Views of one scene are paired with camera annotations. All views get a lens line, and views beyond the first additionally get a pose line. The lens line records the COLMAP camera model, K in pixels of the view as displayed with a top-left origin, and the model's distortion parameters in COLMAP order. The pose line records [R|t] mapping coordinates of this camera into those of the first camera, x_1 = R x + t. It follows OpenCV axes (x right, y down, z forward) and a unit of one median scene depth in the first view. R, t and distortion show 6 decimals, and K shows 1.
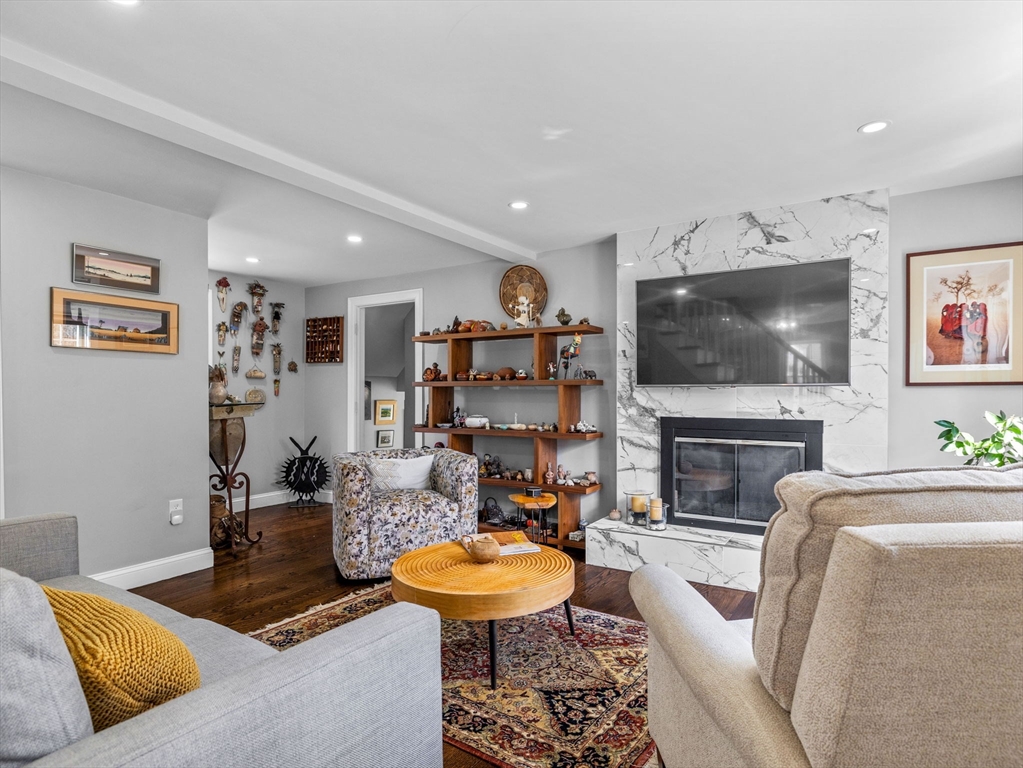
lens RADIAL K [[566.9, 0, 509.7], [0, 566.9, 393.7], [0, 0, 1]] dist [-0.004273, -0.000134]
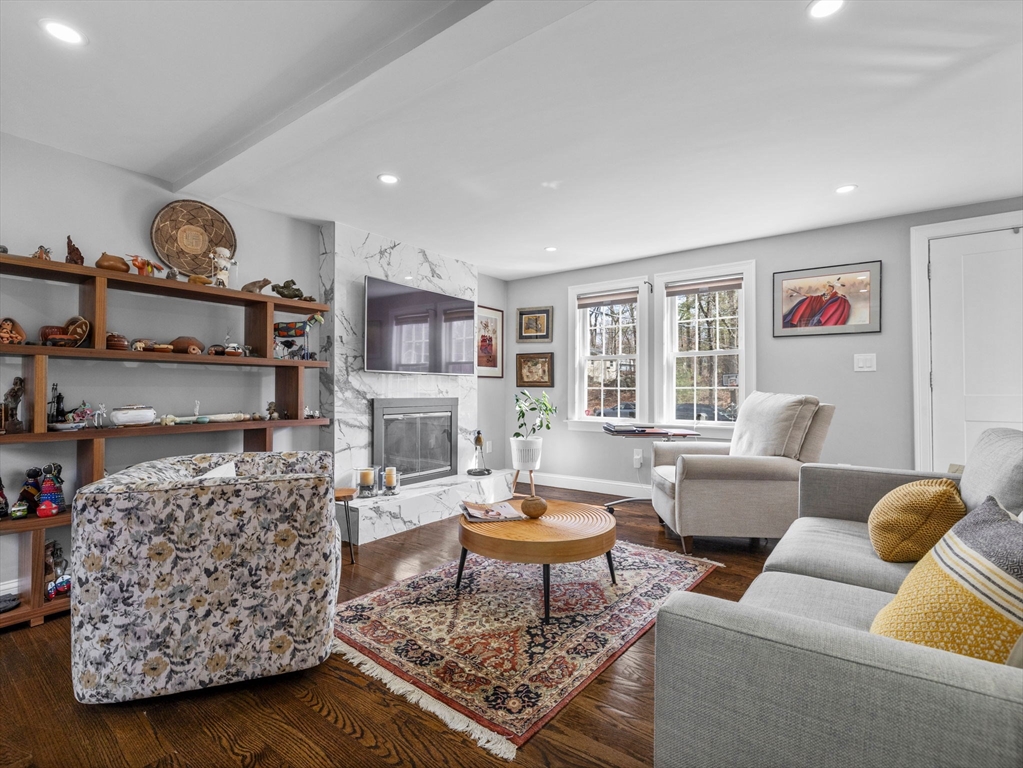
lens RADIAL K [[491.0, 0, 509.0], [0, 491.0, 378.4], [0, 0, 1]] dist [-0.000208, 0.000090]
pose [[0.064168, 0.027140, 0.997570, -0.700303], [0.000270, 0.999630, -0.027214, 0.026860], [-0.997939, 0.002015, 0.064137, 0.652872]]
